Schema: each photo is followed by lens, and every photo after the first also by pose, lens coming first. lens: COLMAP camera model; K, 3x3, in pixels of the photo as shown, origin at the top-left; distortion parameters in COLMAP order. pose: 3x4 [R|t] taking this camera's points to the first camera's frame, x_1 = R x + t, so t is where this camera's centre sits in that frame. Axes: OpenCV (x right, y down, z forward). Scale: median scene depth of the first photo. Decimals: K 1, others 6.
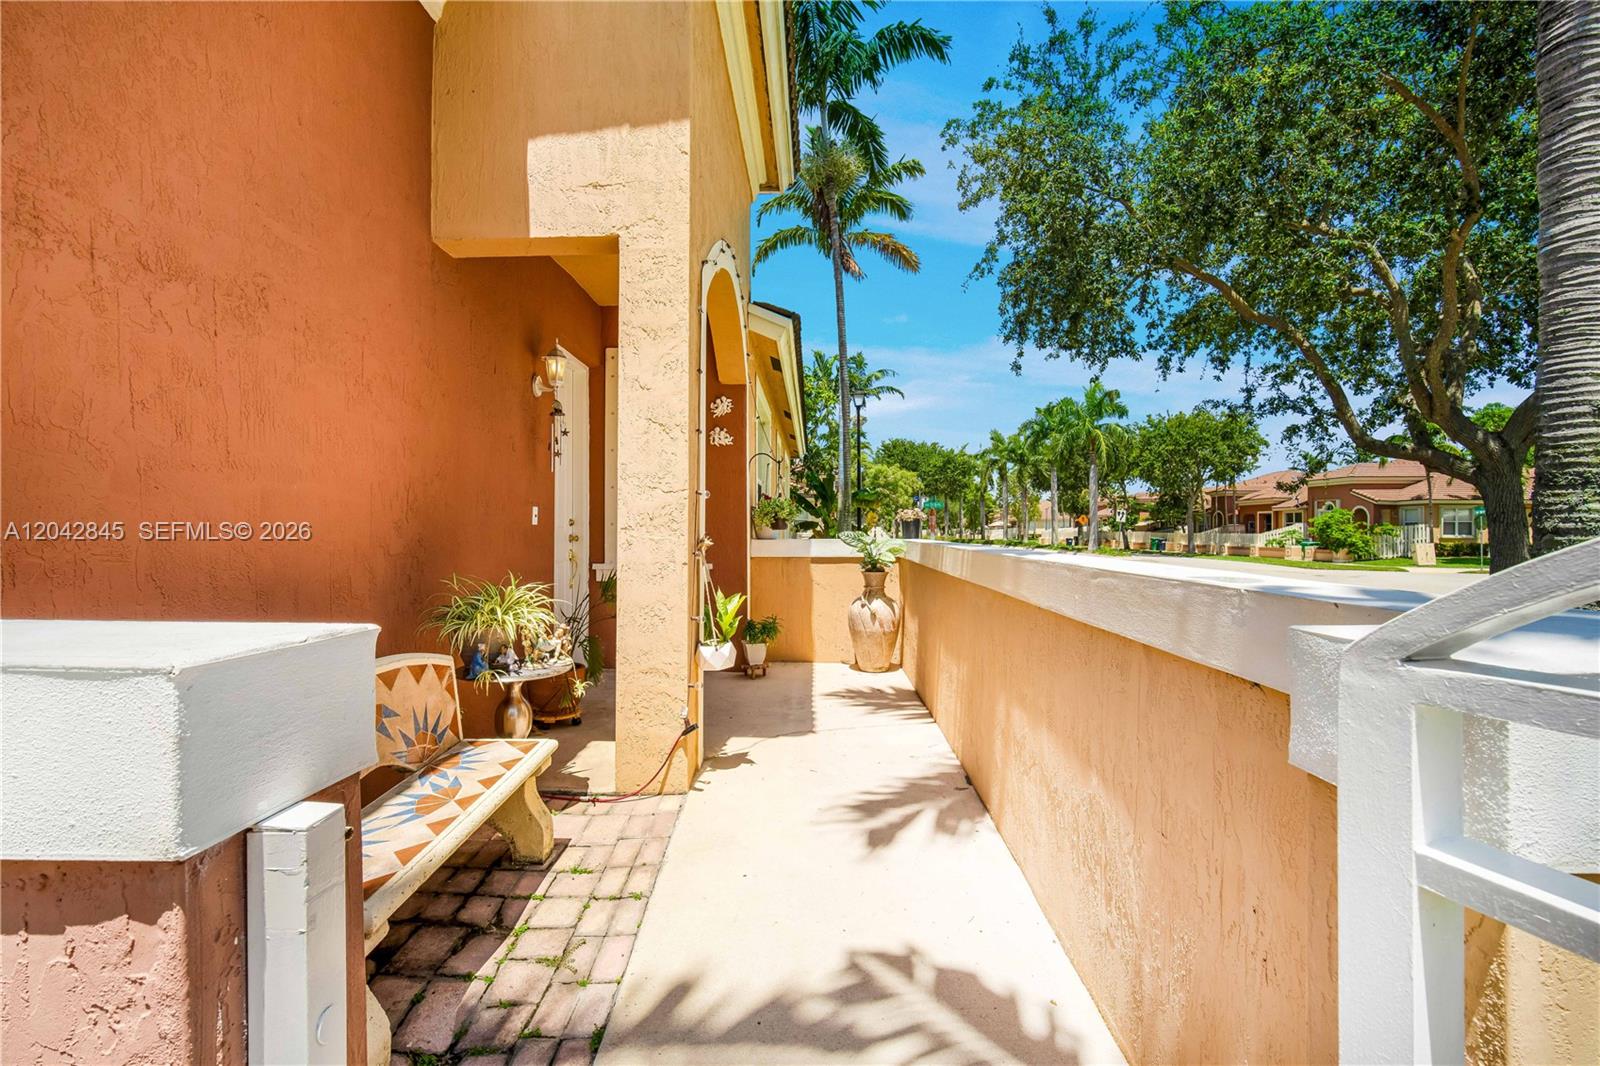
lens RADIAL K [[690.6, 0, 797.8], [0, 690.6, 531.4], [0, 0, 1]] dist [-0.001138, -0.000254]
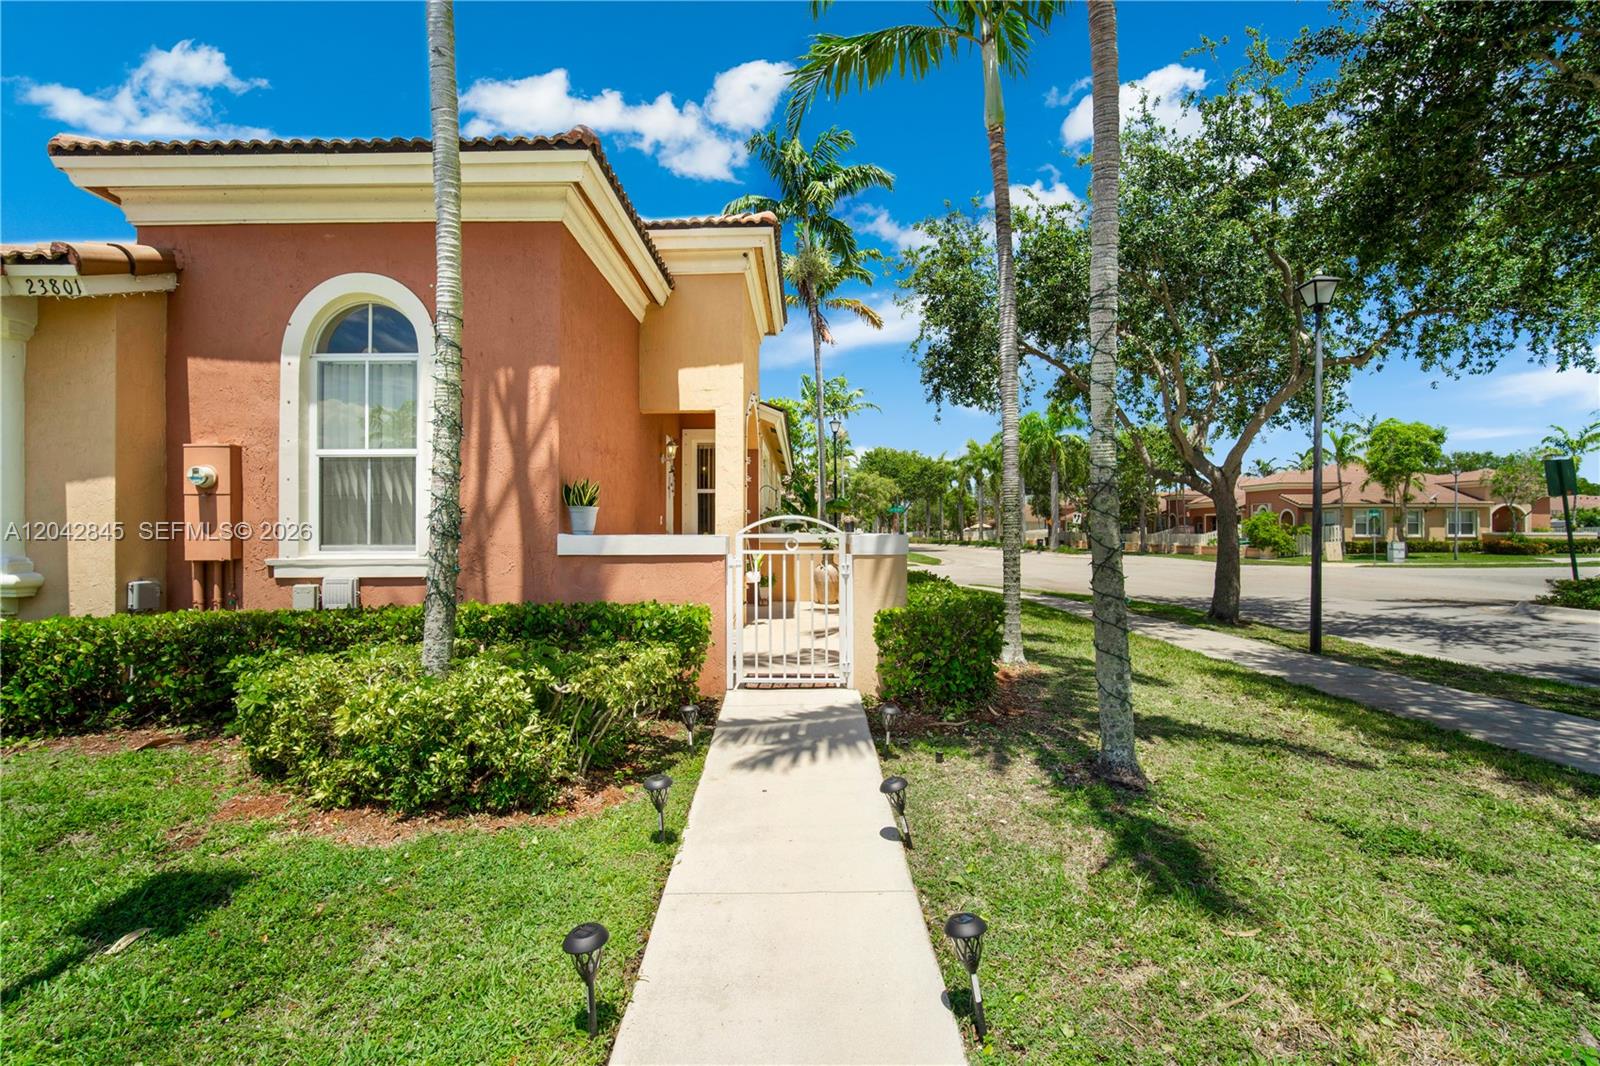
lens RADIAL K [[690.6, 0, 793.8], [0, 690.6, 529.7], [0, 0, 1]] dist [-0.001138, -0.000254]
pose [[0.999960, -0.002113, 0.008690, 0.000310], [0.002168, 0.999978, -0.006256, 0.001990], [-0.008677, 0.006274, 0.999943, -0.112233]]
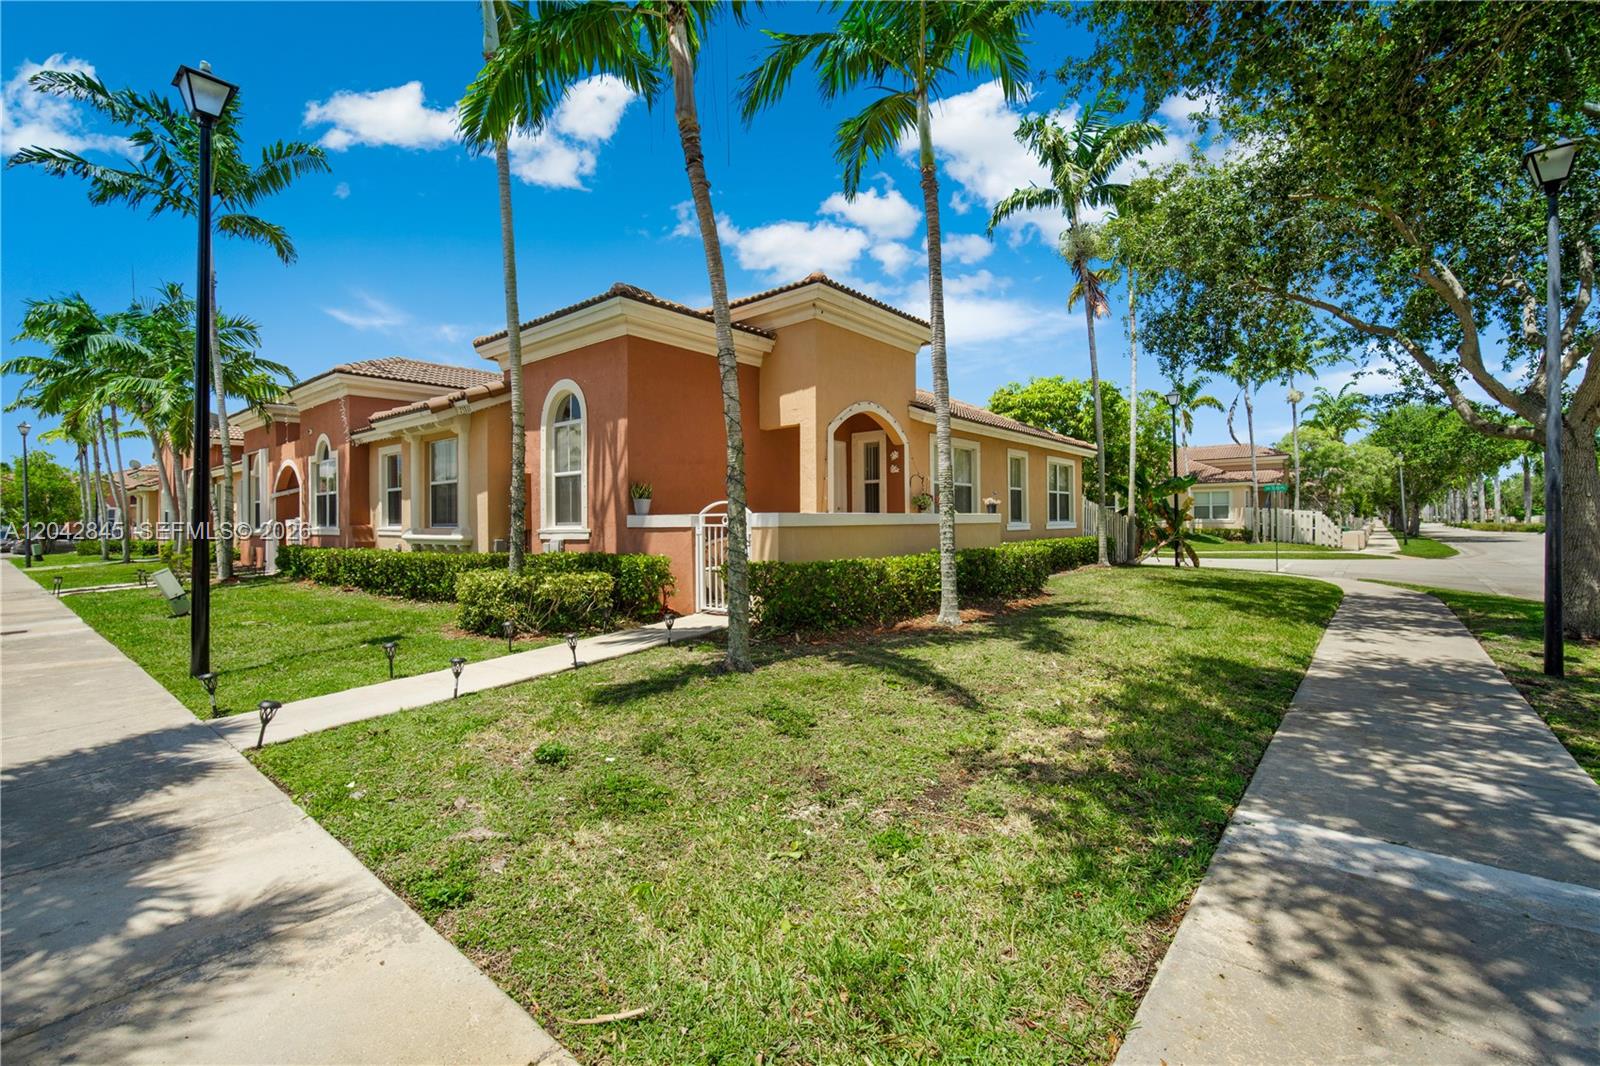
lens RADIAL K [[690.6, 0, 795.7], [0, 690.6, 523.5], [0, 0, 1]] dist [-0.001138, -0.000254]
pose [[0.781916, -0.006248, -0.623353, 0.135799], [0.007295, 0.999973, -0.000873, 0.005043], [0.623342, -0.003865, 0.781940, -0.123706]]
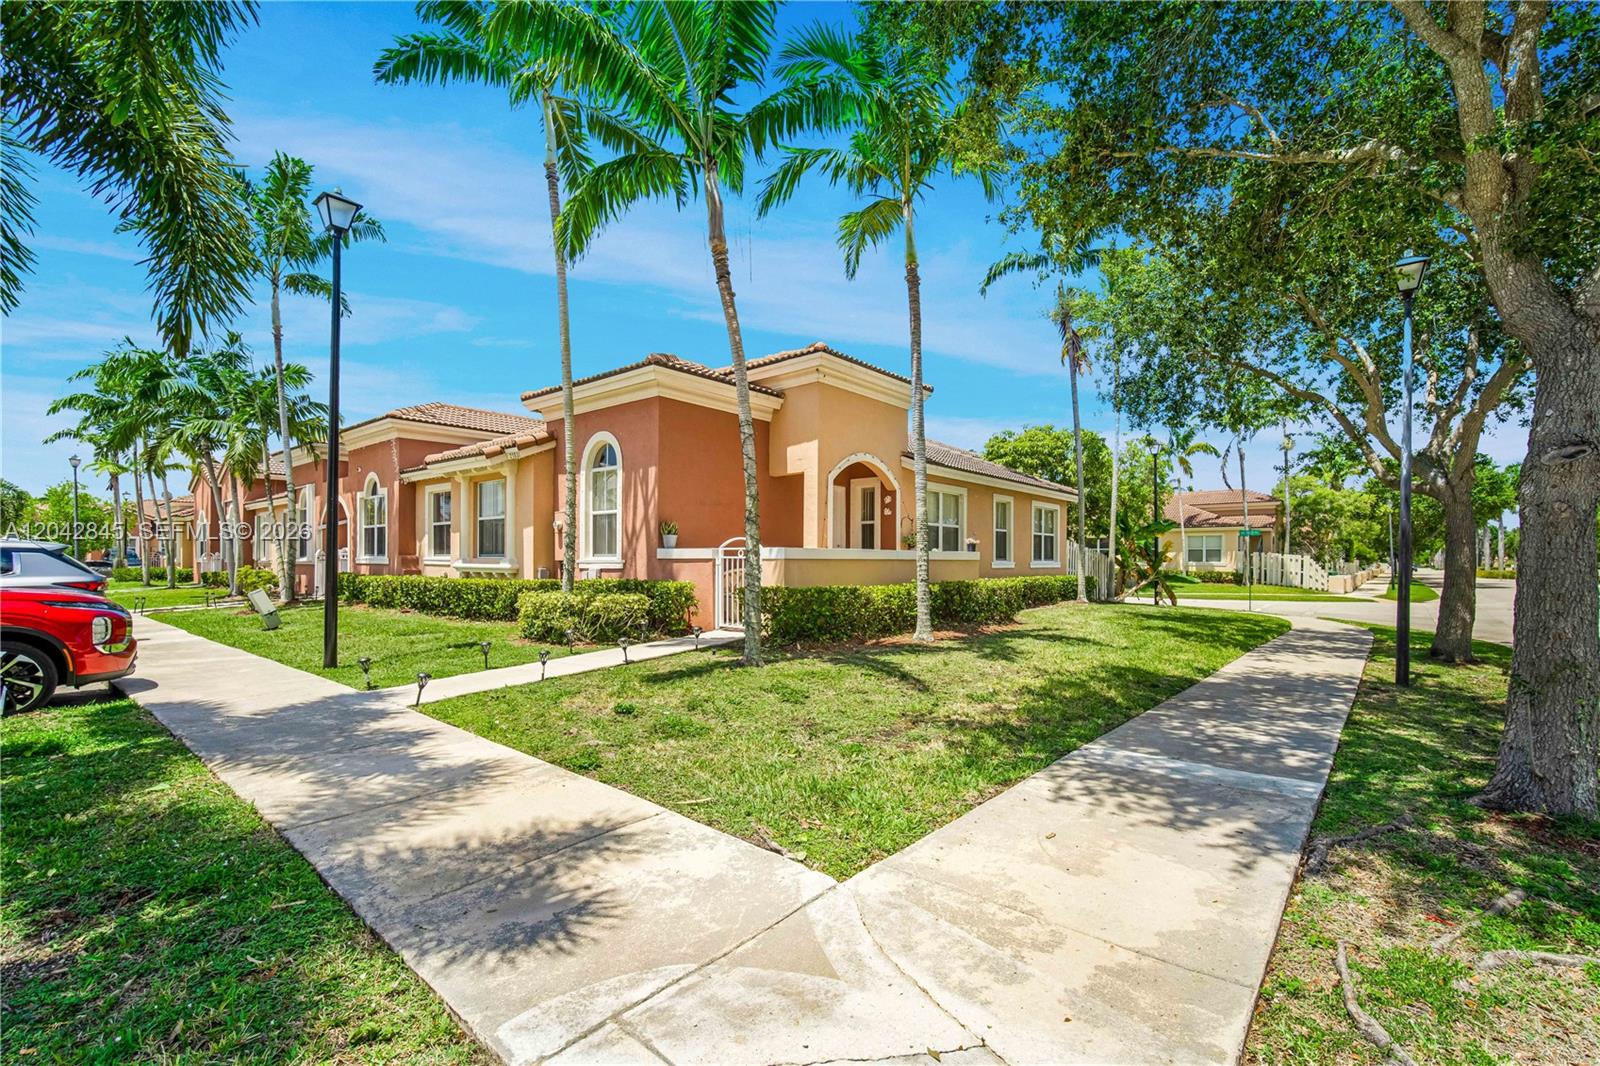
lens RADIAL K [[690.6, 0, 806.5], [0, 690.6, 565.5], [0, 0, 1]] dist [-0.001138, -0.000254]
pose [[0.785815, 0.006920, -0.618422, 0.161803], [-0.005732, 0.999976, 0.003905, 0.006975], [0.618435, 0.000476, 0.785836, -0.154554]]
